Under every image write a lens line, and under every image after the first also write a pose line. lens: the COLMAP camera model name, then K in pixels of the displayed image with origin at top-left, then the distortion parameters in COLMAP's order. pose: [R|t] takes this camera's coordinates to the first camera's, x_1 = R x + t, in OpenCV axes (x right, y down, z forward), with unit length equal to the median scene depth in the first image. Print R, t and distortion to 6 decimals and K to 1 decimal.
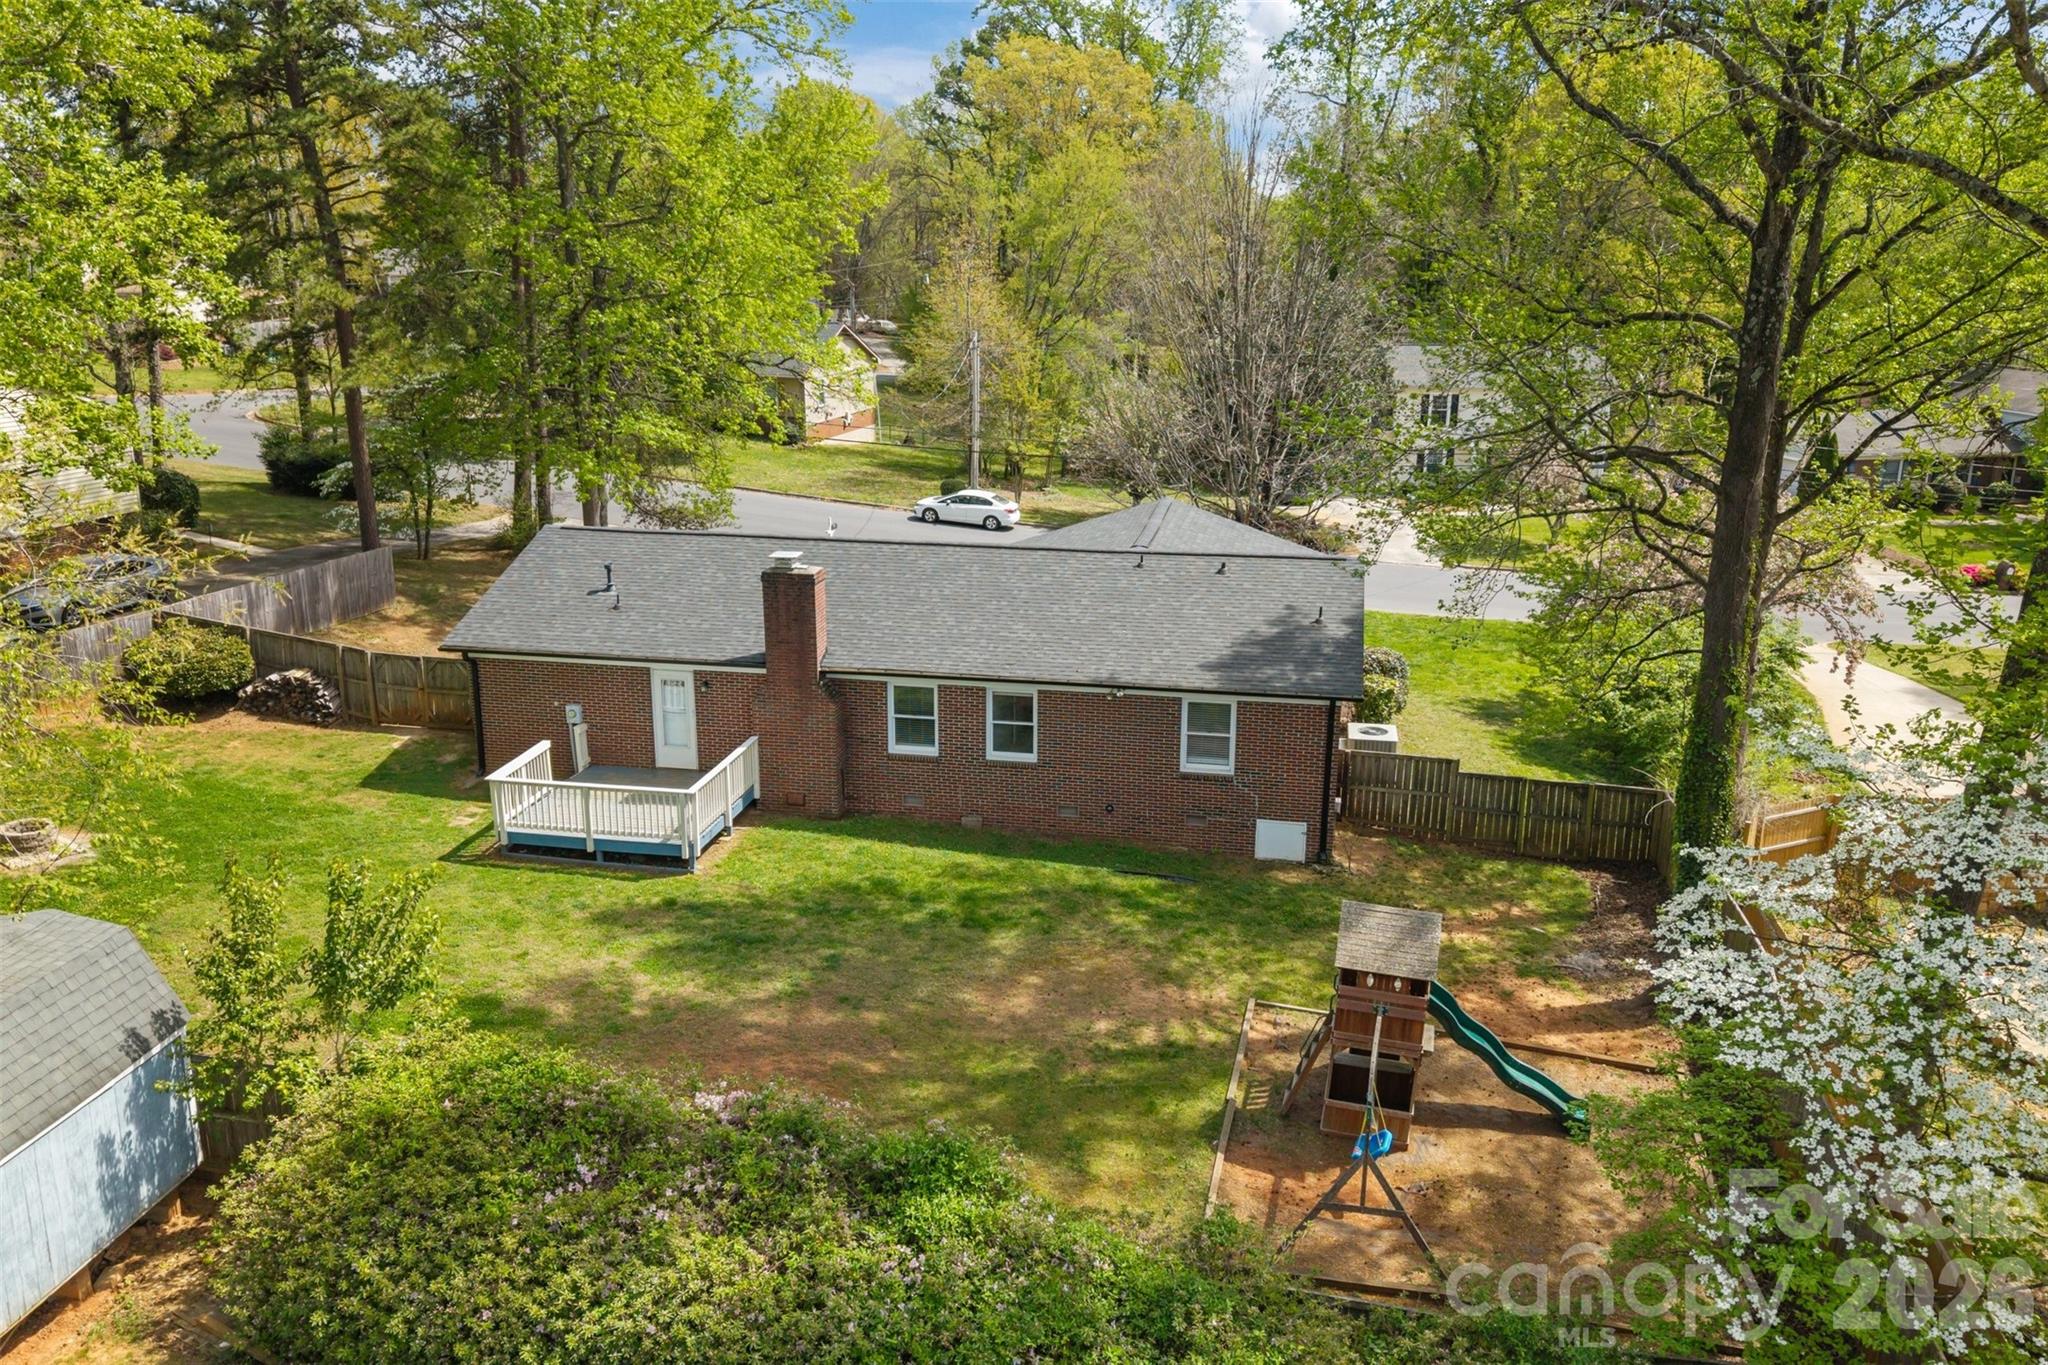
lens RADIAL K [[1511.3, 0, 1024.0], [0, 1511.3, 682.5], [0, 0, 1]] dist [0.000643, -0.001027]
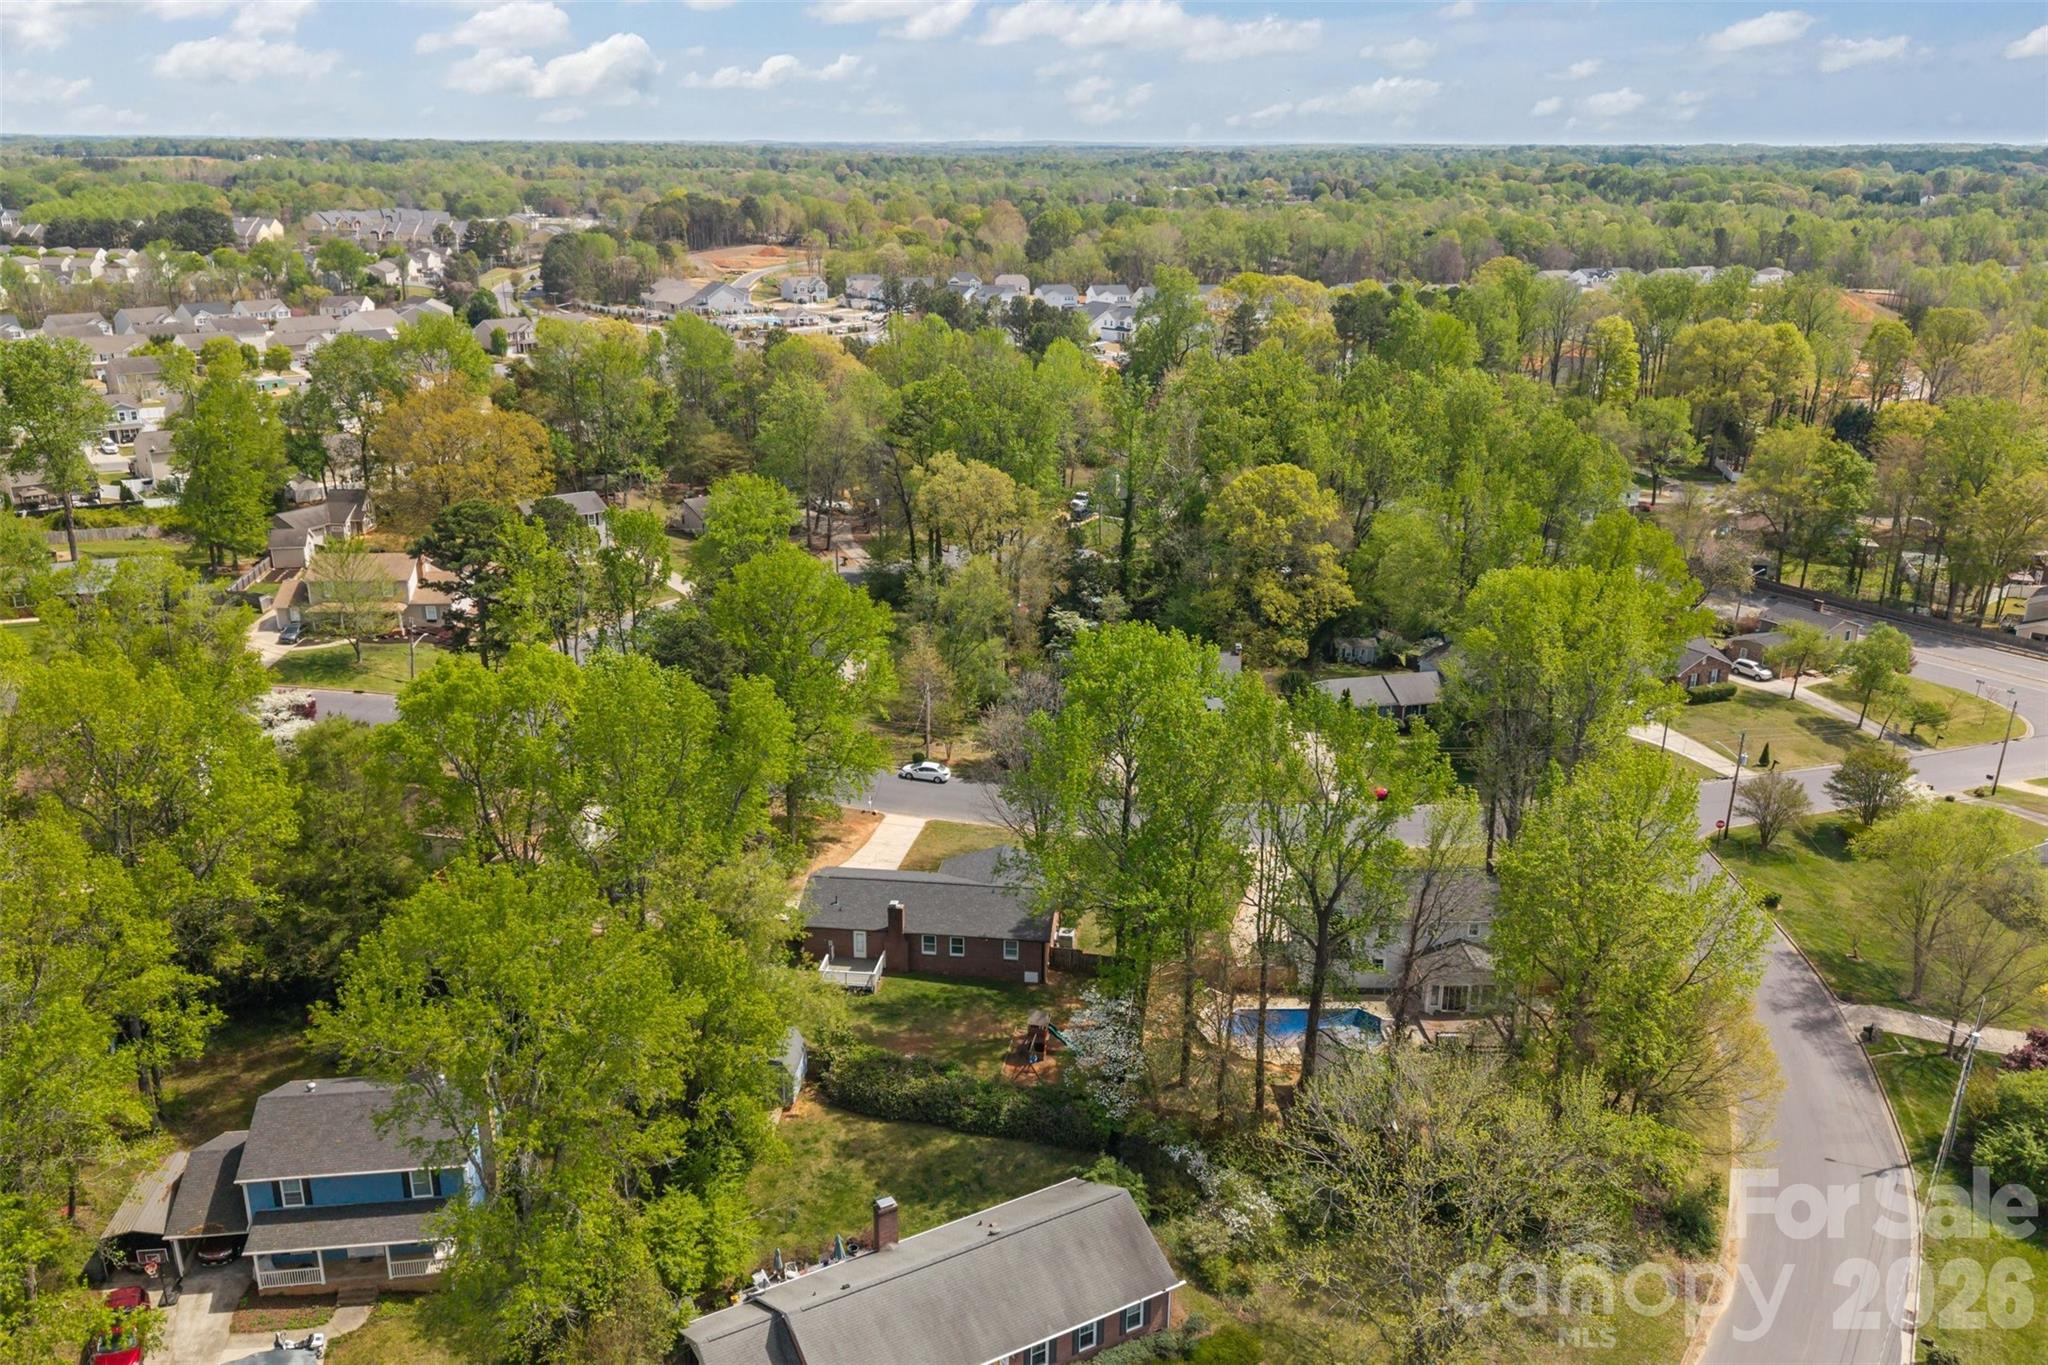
lens RADIAL K [[1511.3, 0, 1024.0], [0, 1511.3, 682.5], [0, 0, 1]] dist [0.000643, -0.001027]
pose [[0.998100, -0.015510, 0.059638, -0.054534], [0.012176, 0.998363, 0.055878, -0.818190], [-0.060407, -0.055046, 0.996655, -2.622351]]
